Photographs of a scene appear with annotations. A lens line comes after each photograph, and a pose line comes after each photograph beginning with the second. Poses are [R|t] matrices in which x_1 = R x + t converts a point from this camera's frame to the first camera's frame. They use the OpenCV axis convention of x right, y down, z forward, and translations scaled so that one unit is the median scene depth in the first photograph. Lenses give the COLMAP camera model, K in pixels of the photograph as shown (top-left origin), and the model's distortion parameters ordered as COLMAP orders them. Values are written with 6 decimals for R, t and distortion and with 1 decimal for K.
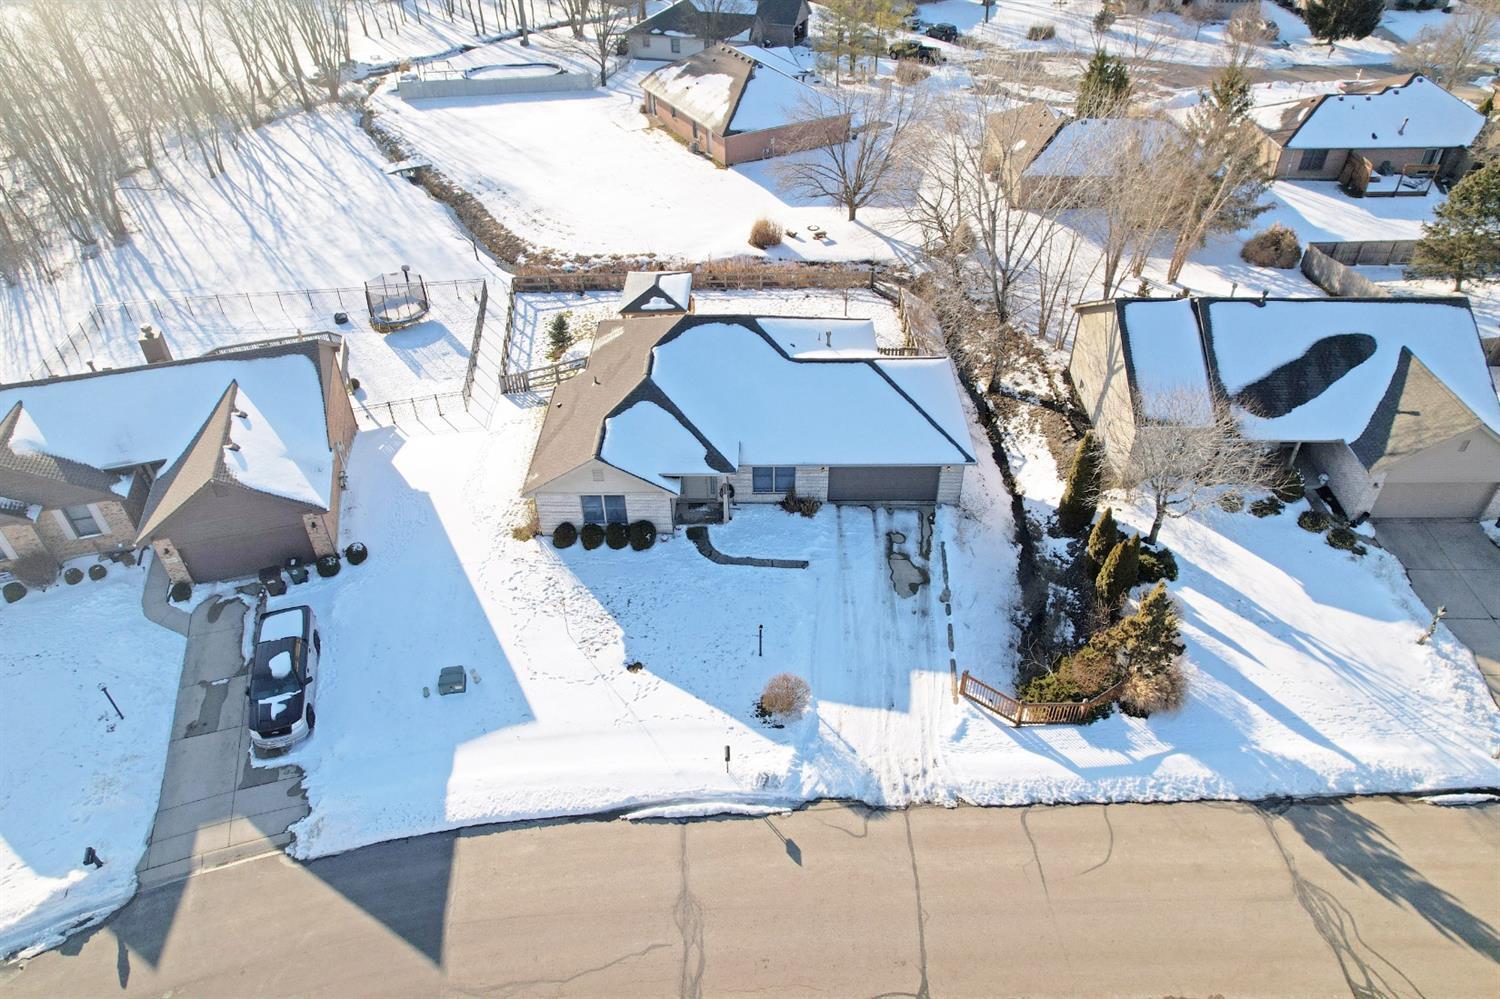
lens RADIAL K [[958.3, 0, 743.4], [0, 958.3, 496.7], [0, 0, 1]] dist [-0.061292, 0.050087]
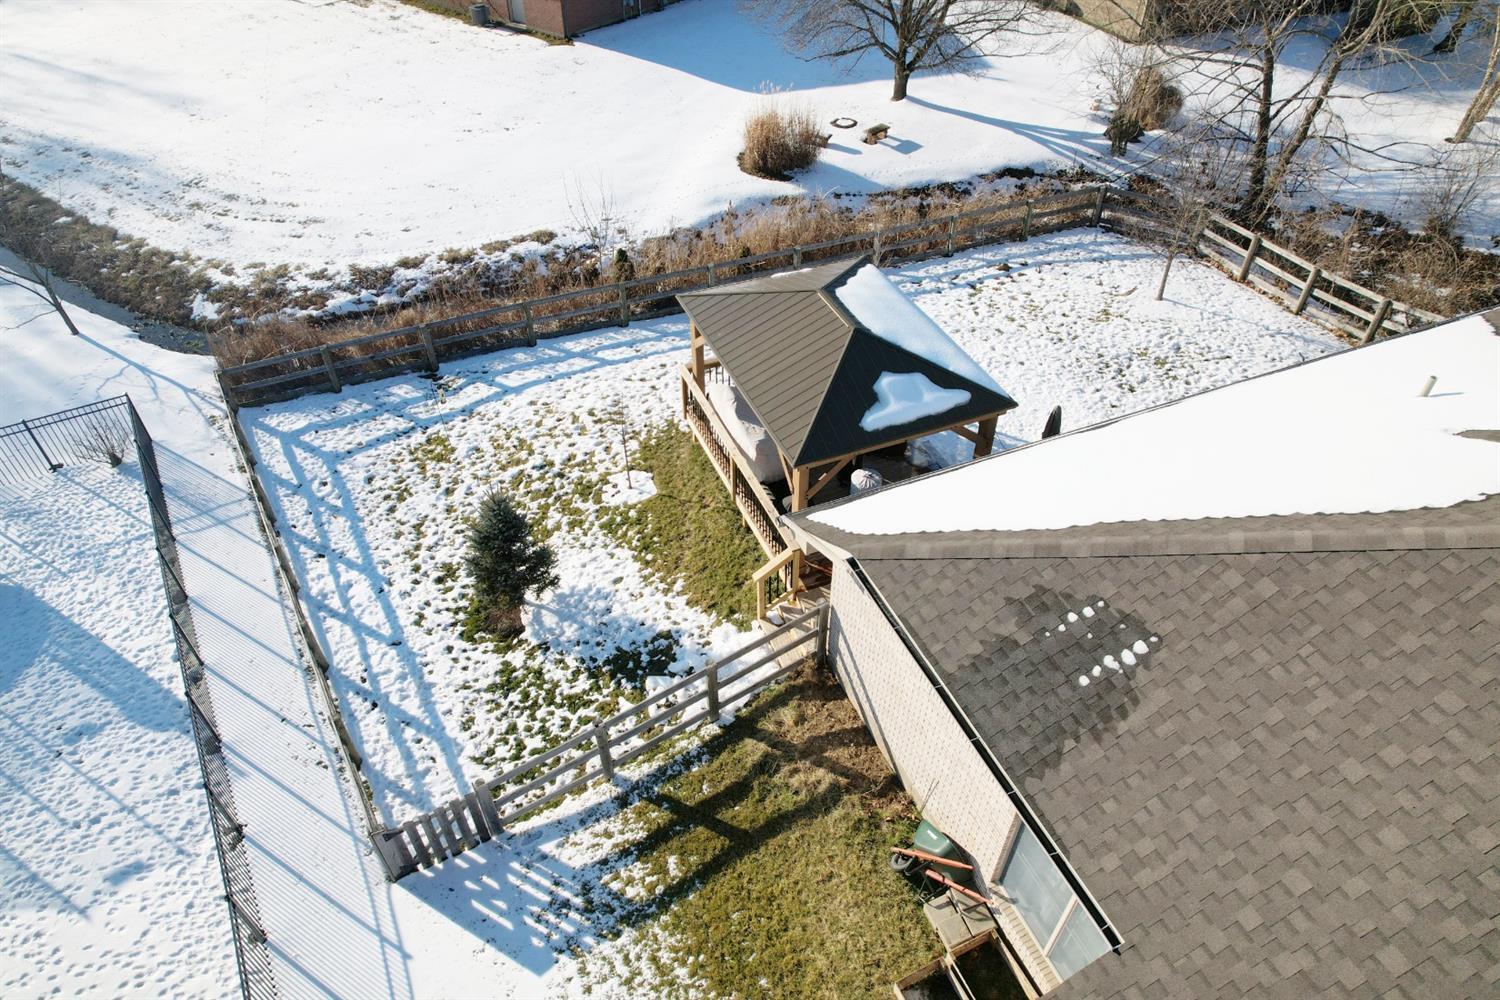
lens RADIAL K [[958.3, 0, 743.4], [0, 958.3, 497.2], [0, 0, 1]] dist [-0.061292, 0.050087]
pose [[0.917501, -0.256874, 0.303656, -0.271649], [0.239018, 0.966331, 0.095259, -0.257551], [-0.317902, -0.014821, 0.948008, 0.918361]]
